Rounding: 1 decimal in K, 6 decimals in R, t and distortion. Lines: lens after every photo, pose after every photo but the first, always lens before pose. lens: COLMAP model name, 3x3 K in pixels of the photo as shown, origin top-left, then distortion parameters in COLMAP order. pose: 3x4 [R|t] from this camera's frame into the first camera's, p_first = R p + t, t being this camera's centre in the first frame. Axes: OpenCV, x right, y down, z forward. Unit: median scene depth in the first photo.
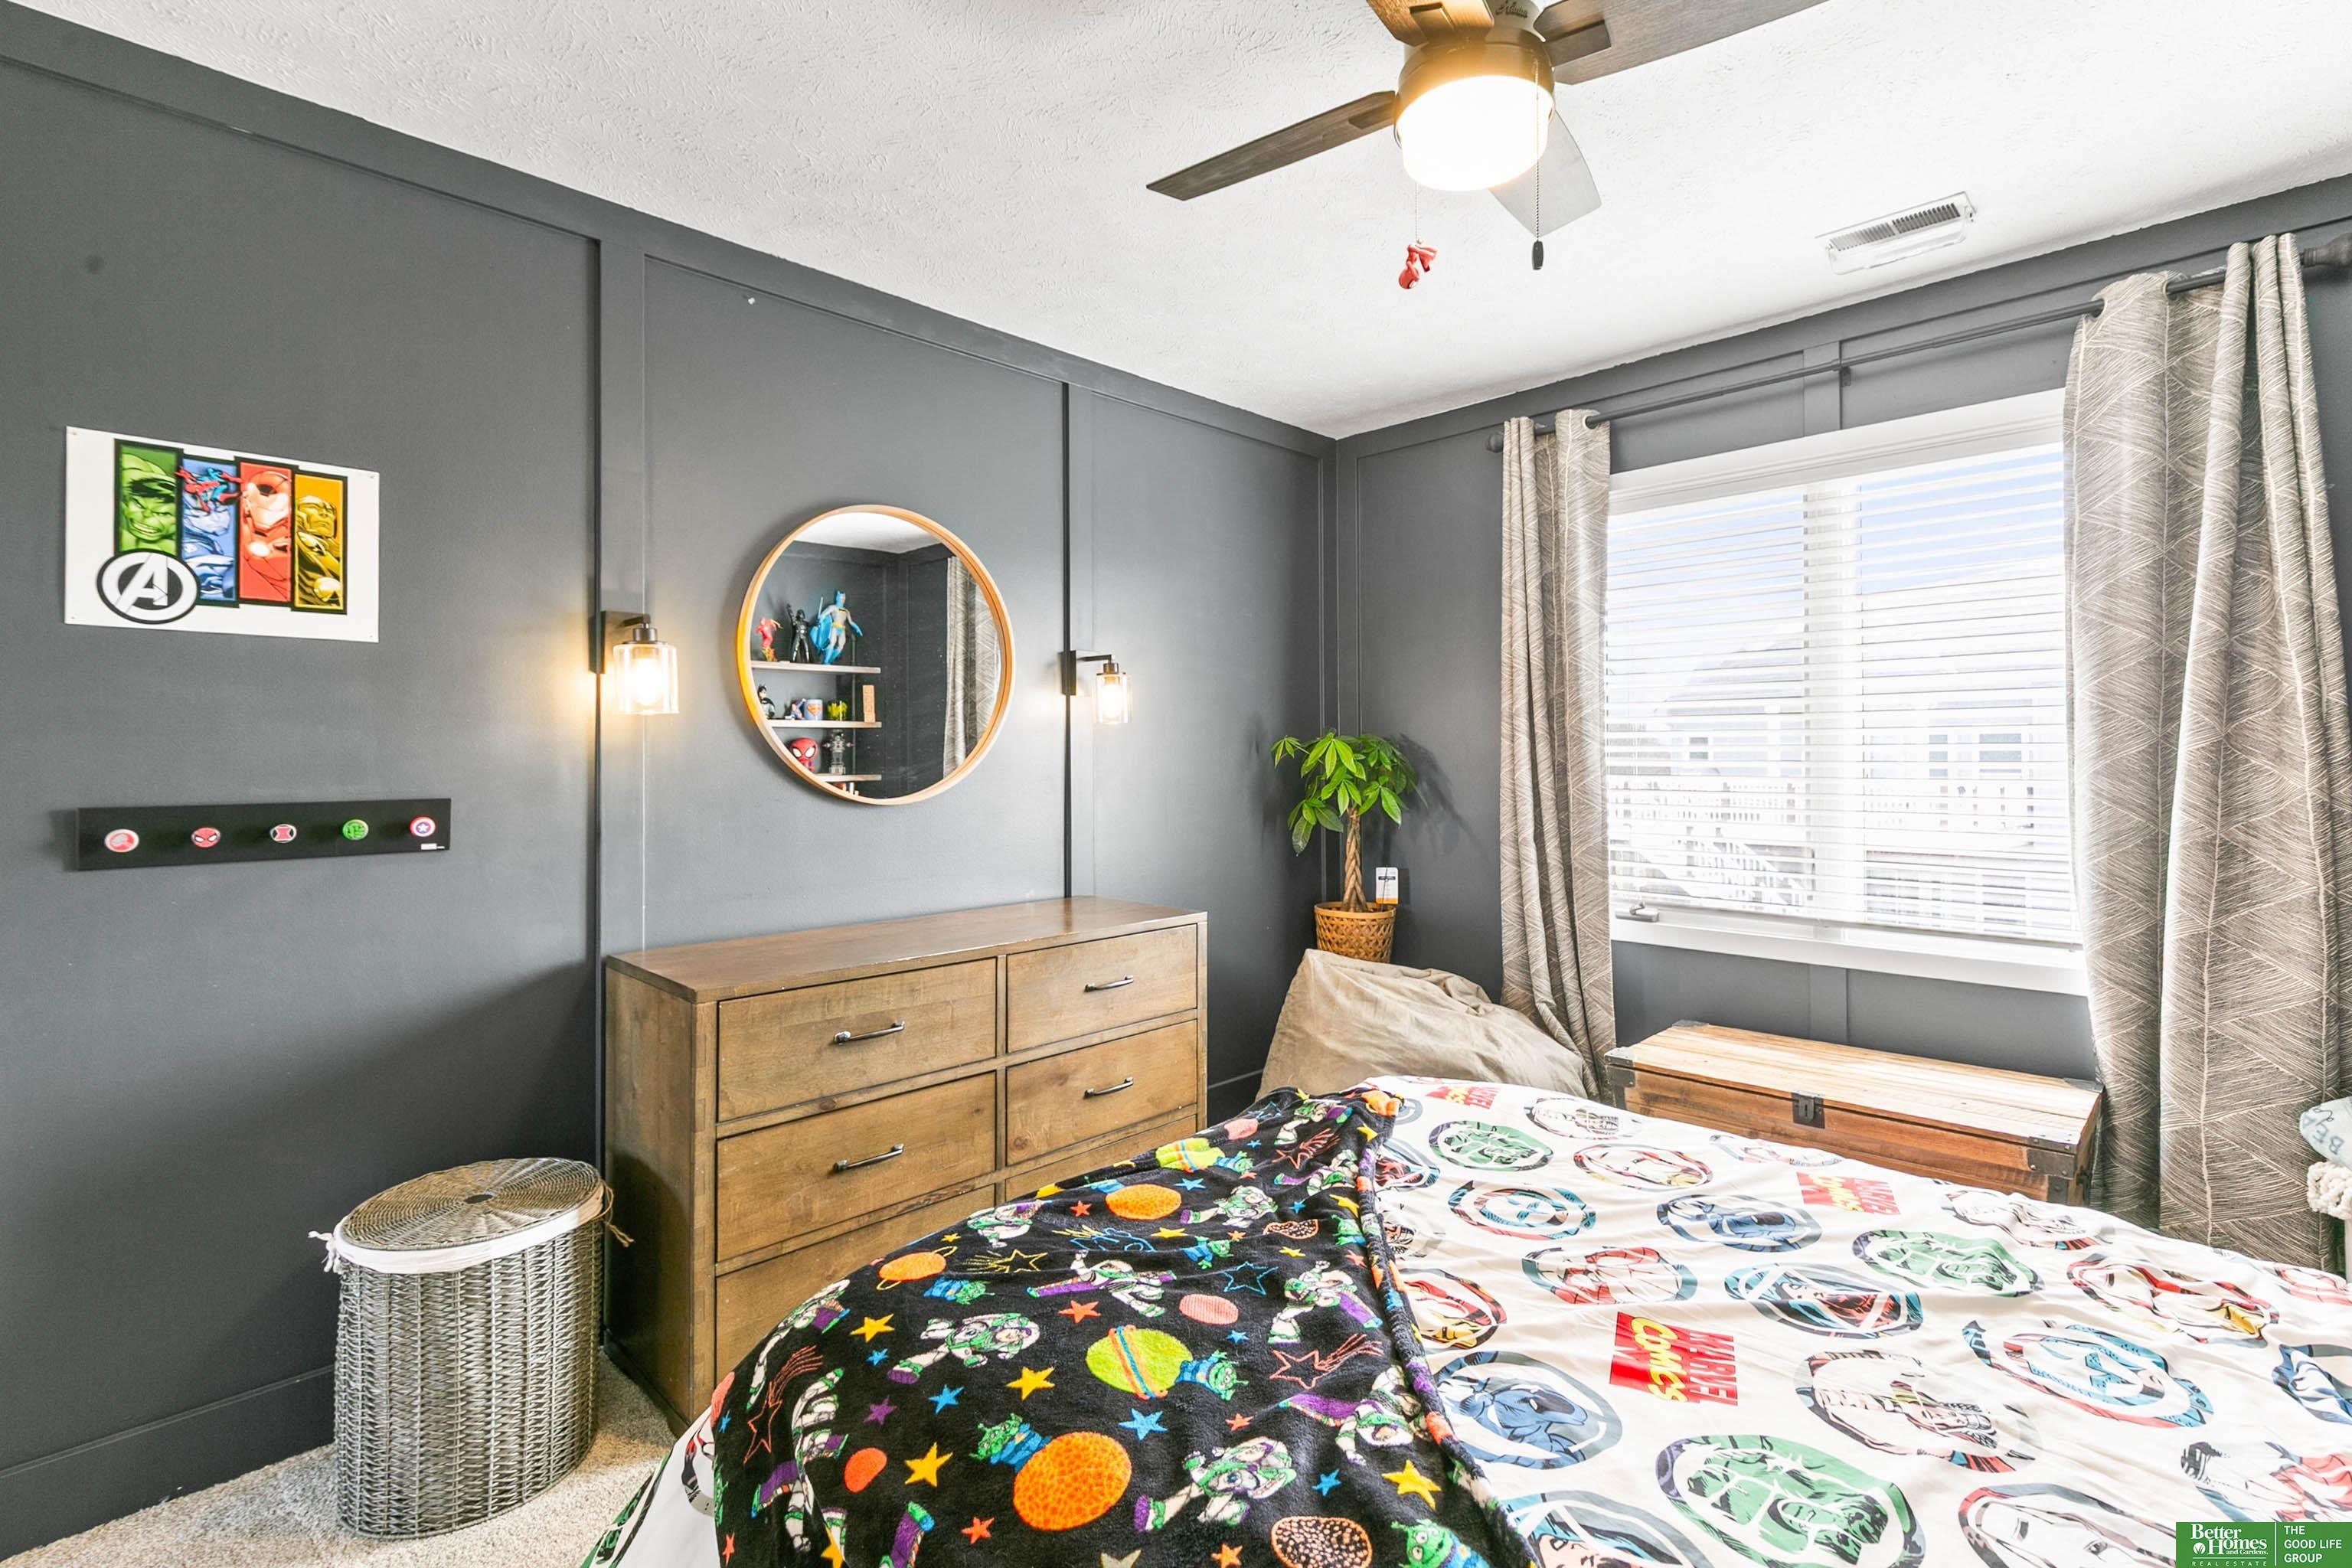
lens RADIAL K [[1069.8, 0, 1181.4], [0, 1069.8, 754.6], [0, 0, 1]] dist [0.001292, 0.000379]
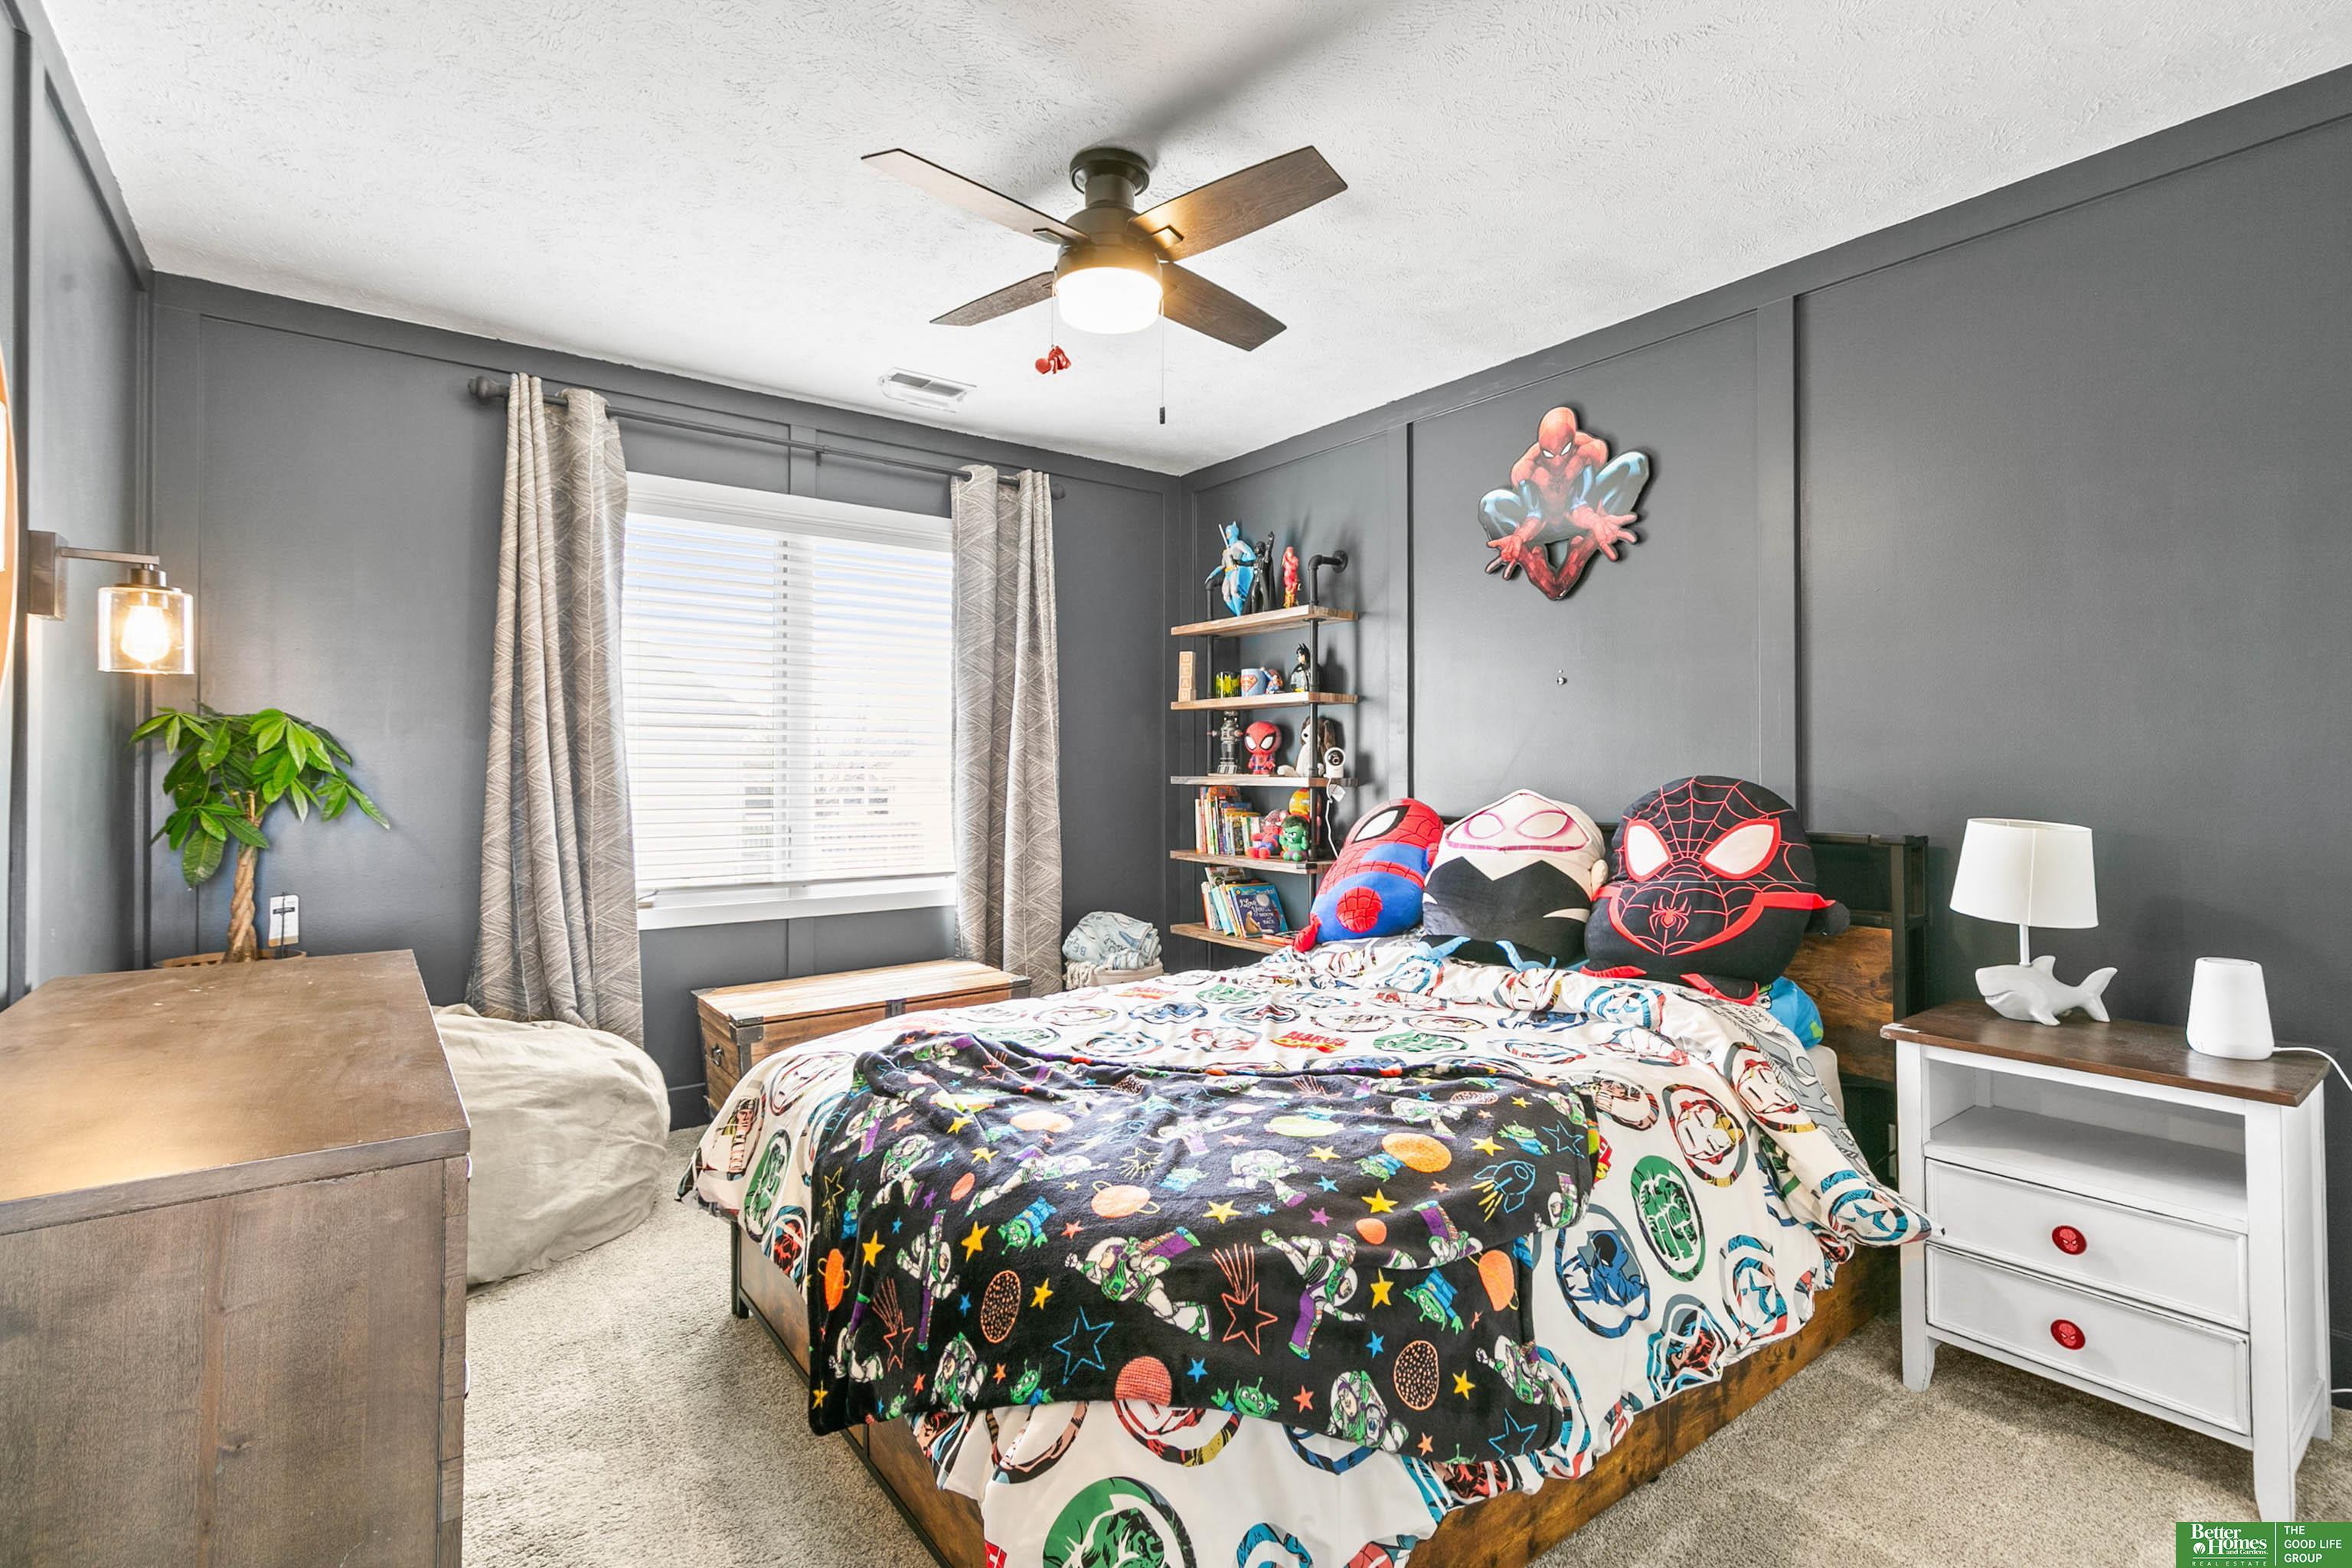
lens RADIAL K [[1096.8, 0, 1176.0], [0, 1096.8, 784.0], [0, 0, 1]] dist [0.001386, 0.000181]
pose [[0.146323, -0.007352, 0.989210, -0.734732], [-0.001538, 0.999969, 0.007659, 0.034014], [-0.989236, -0.002642, 0.146307, 0.442938]]
